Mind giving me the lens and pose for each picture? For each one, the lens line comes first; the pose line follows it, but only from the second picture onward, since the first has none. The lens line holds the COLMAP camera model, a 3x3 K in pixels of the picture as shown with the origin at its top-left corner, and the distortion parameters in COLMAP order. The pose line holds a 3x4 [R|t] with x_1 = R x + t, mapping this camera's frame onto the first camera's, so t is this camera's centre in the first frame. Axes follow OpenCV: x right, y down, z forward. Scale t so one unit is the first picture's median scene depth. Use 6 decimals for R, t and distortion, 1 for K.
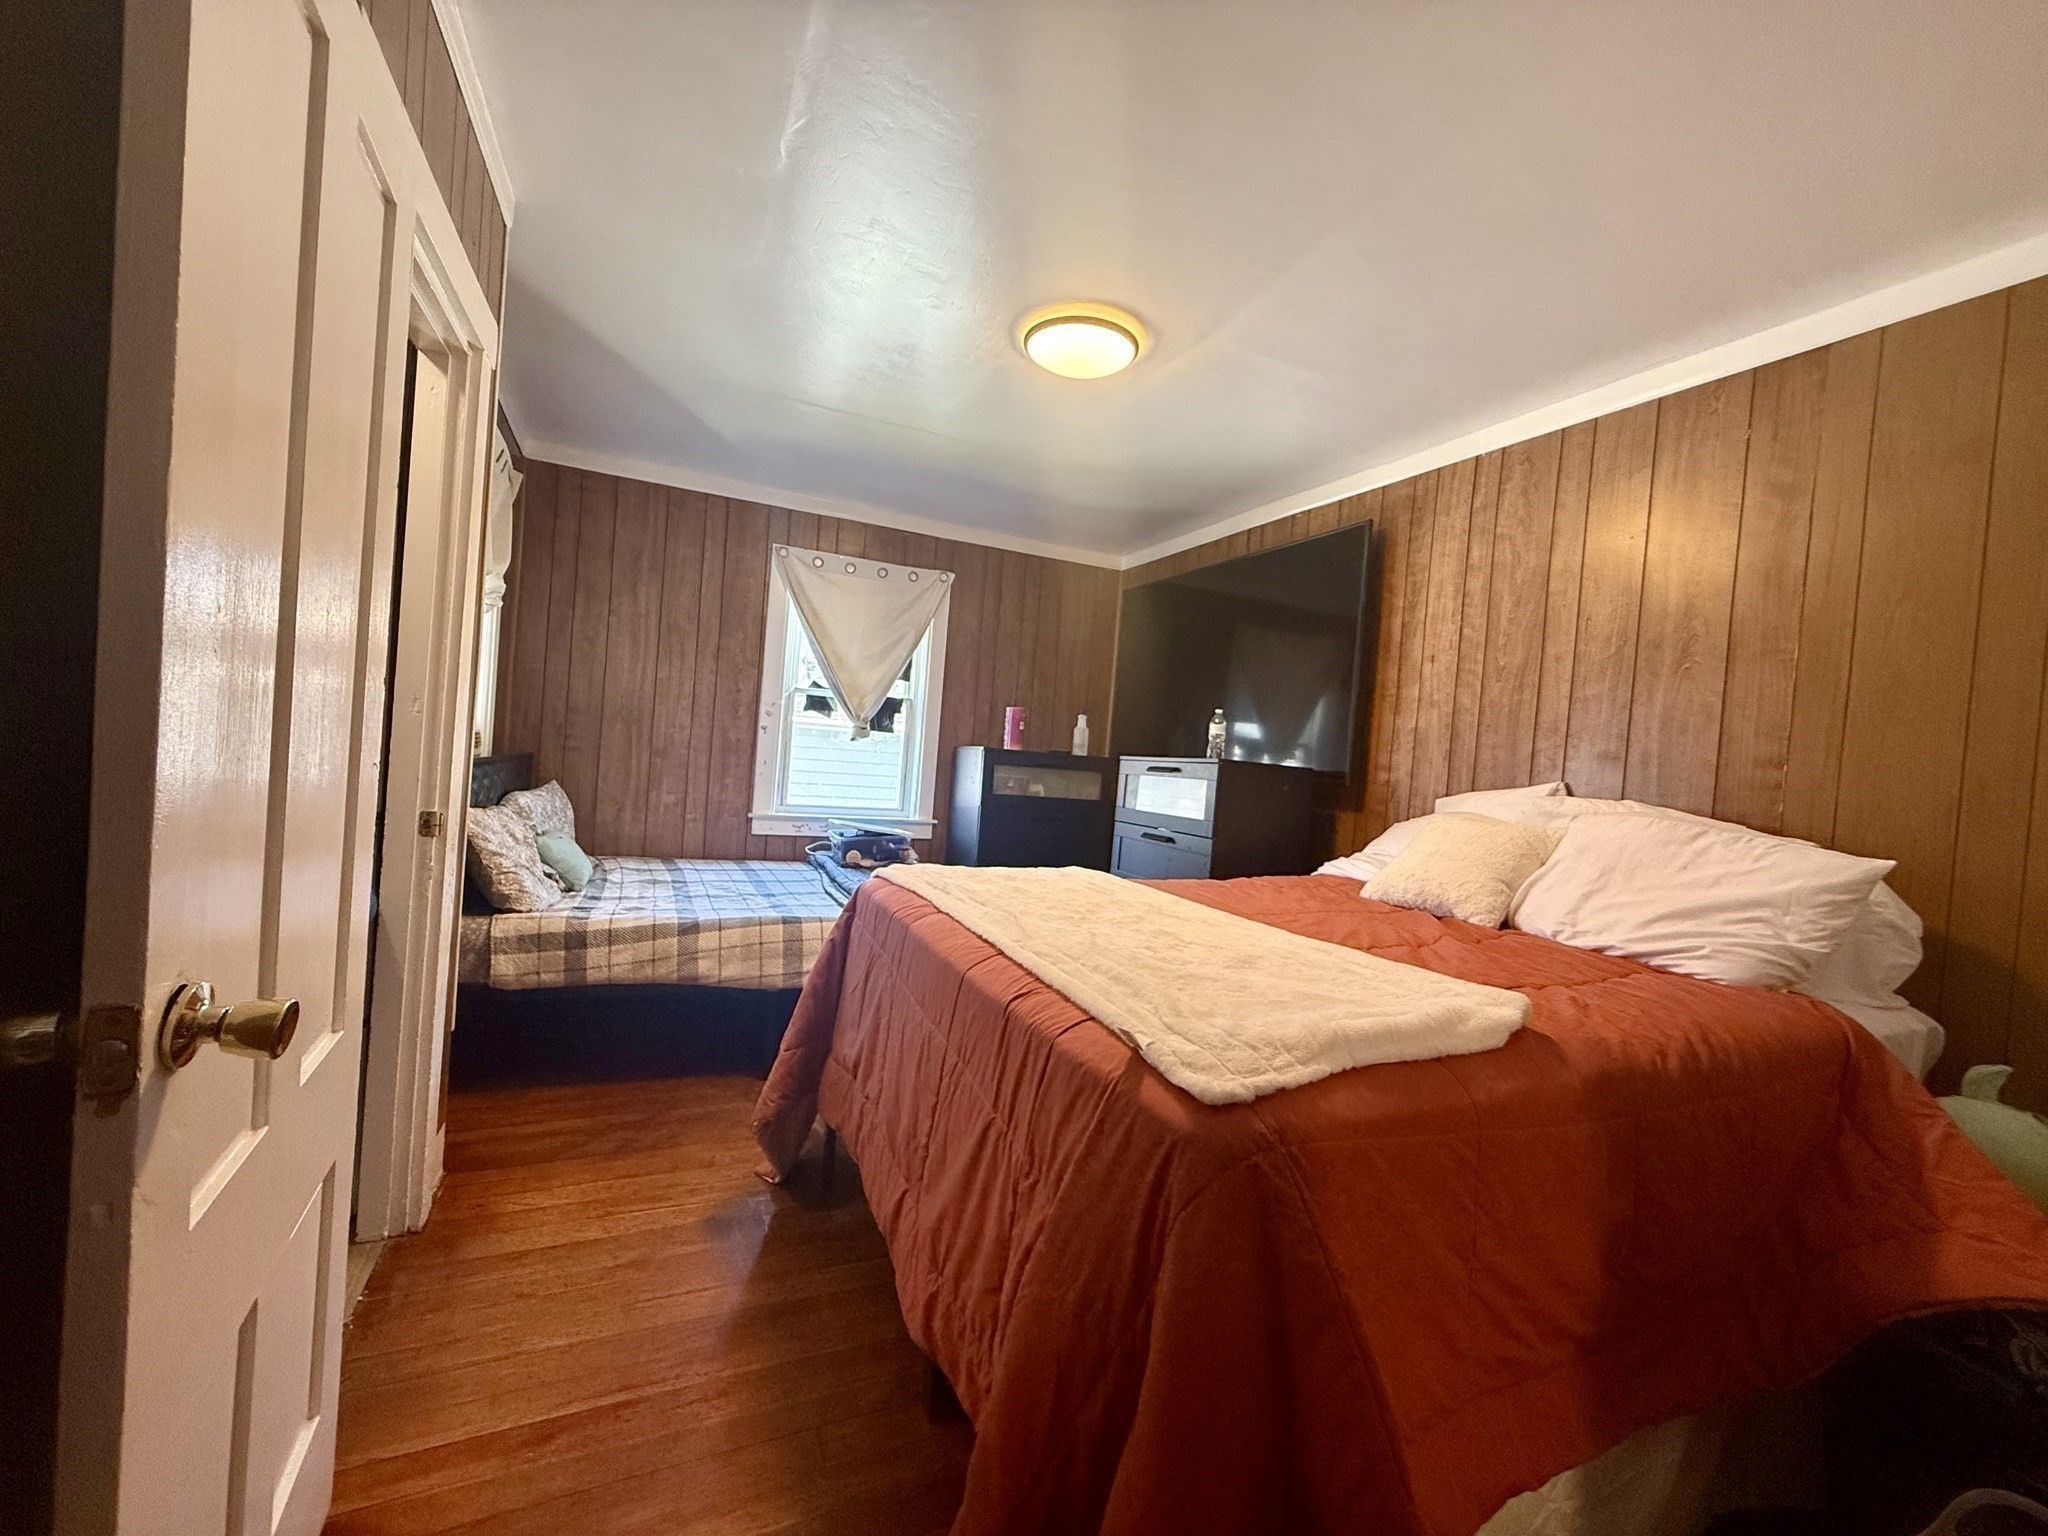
lens RADIAL K [[816.4, 0, 1024.0], [0, 816.4, 768.0], [0, 0, 1]] dist [-0.001665, -0.000083]
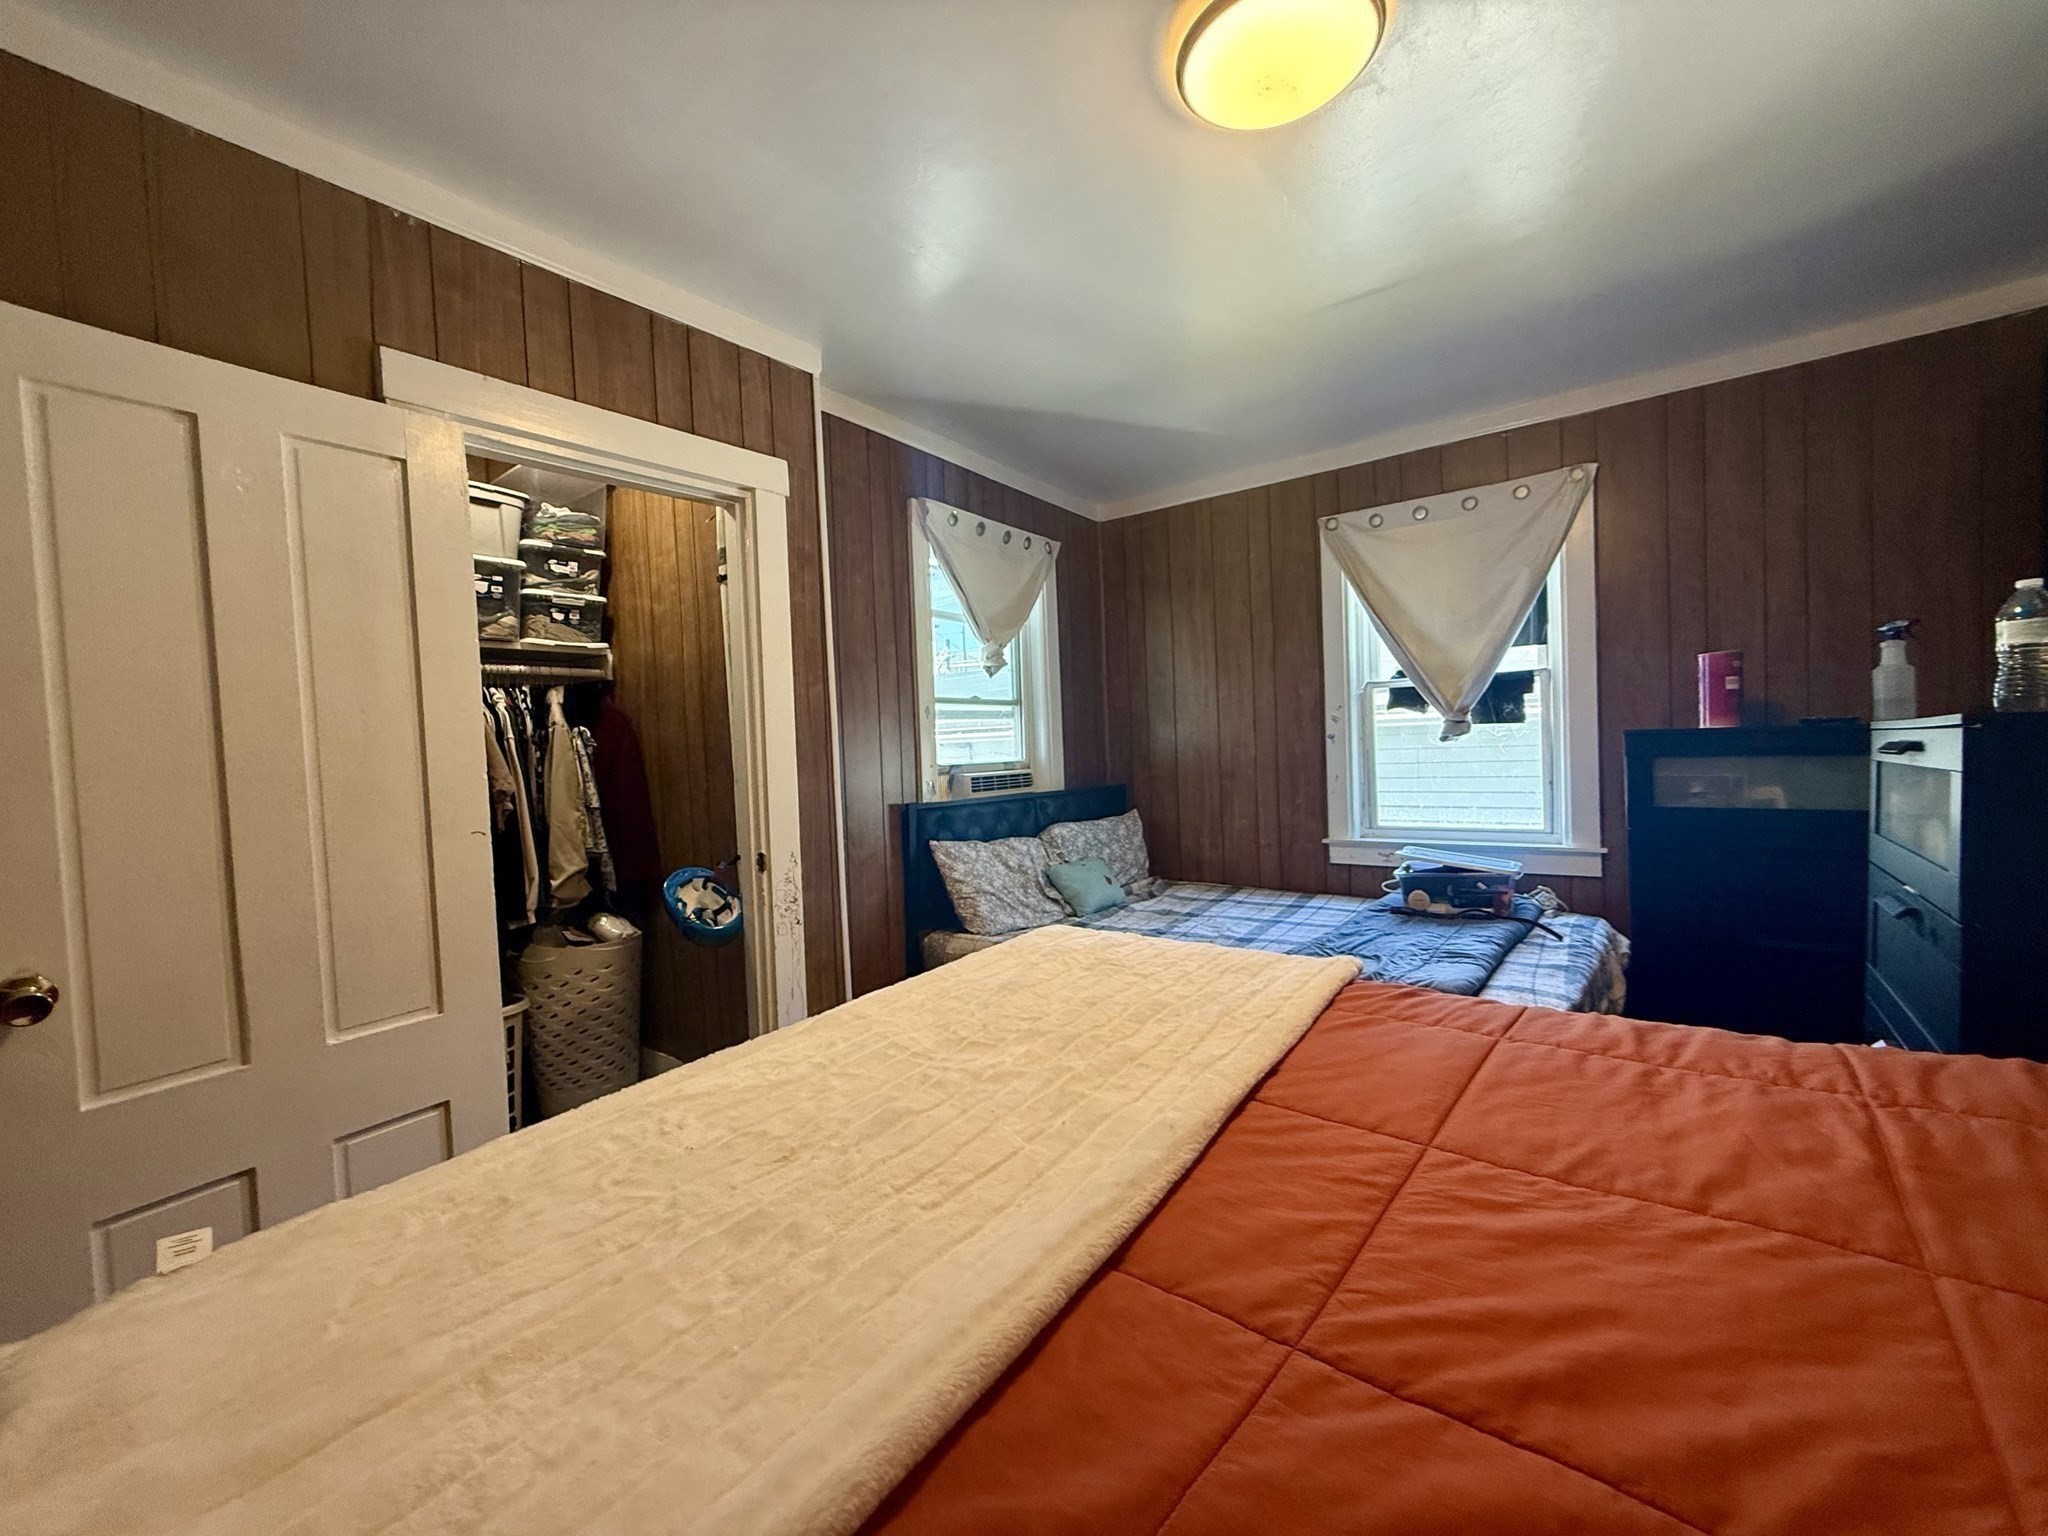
lens RADIAL K [[816.4, 0, 1024.0], [0, 816.4, 768.0], [0, 0, 1]] dist [-0.001665, -0.000083]
pose [[0.482991, -0.072675, -0.872604, 0.258693], [0.062130, 0.996882, -0.048636, 0.003981], [0.873418, -0.030724, 0.486001, 0.313237]]
